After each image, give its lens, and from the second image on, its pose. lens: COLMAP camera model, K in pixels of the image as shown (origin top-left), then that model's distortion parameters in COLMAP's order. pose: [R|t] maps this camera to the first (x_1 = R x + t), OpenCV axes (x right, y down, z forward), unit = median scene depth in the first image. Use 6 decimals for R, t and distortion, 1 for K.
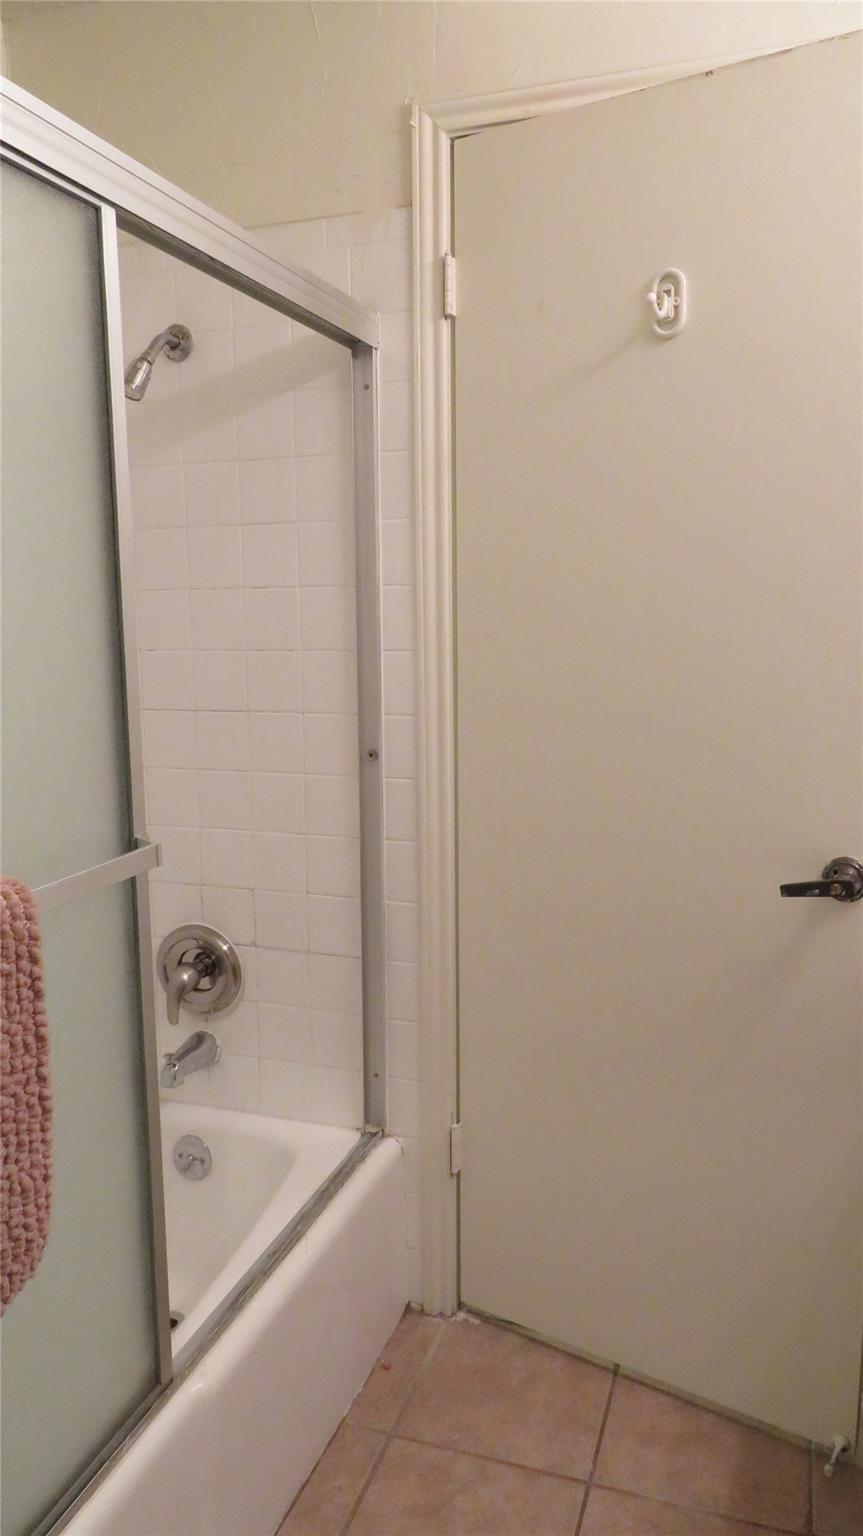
lens RADIAL K [[1086.3, 0, 431.5], [0, 1086.3, 768.0], [0, 0, 1]] dist [-0.006919, 0.003241]
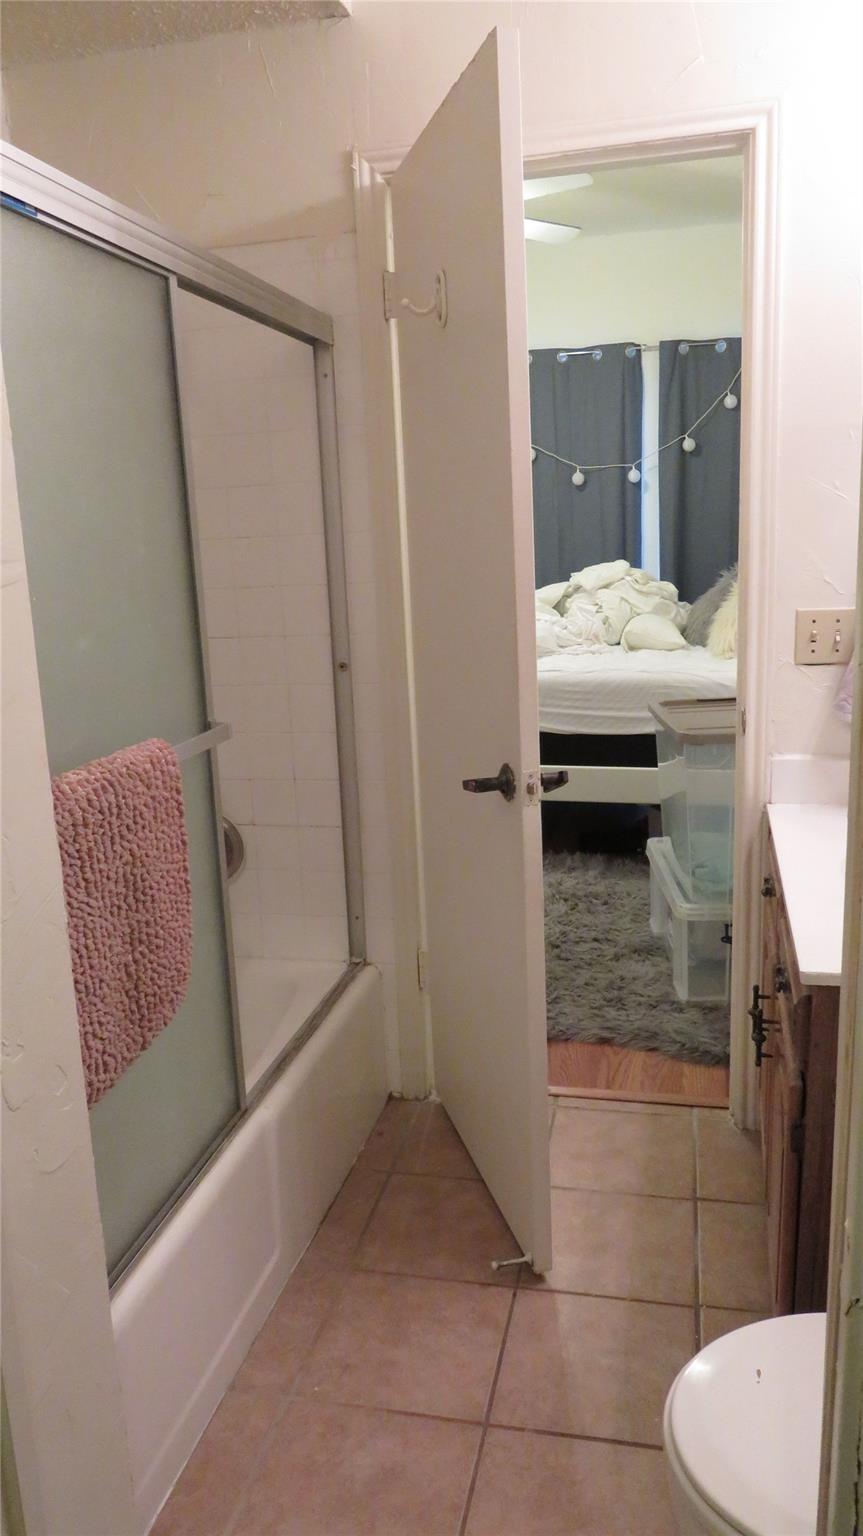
lens RADIAL K [[1086.3, 0, 431.5], [0, 1086.3, 768.0], [0, 0, 1]] dist [-0.006919, 0.003241]
pose [[0.994257, -0.055980, 0.091205, -0.086771], [0.050469, 0.996821, 0.061657, 0.039096], [-0.094366, -0.056700, 0.993922, -0.334114]]
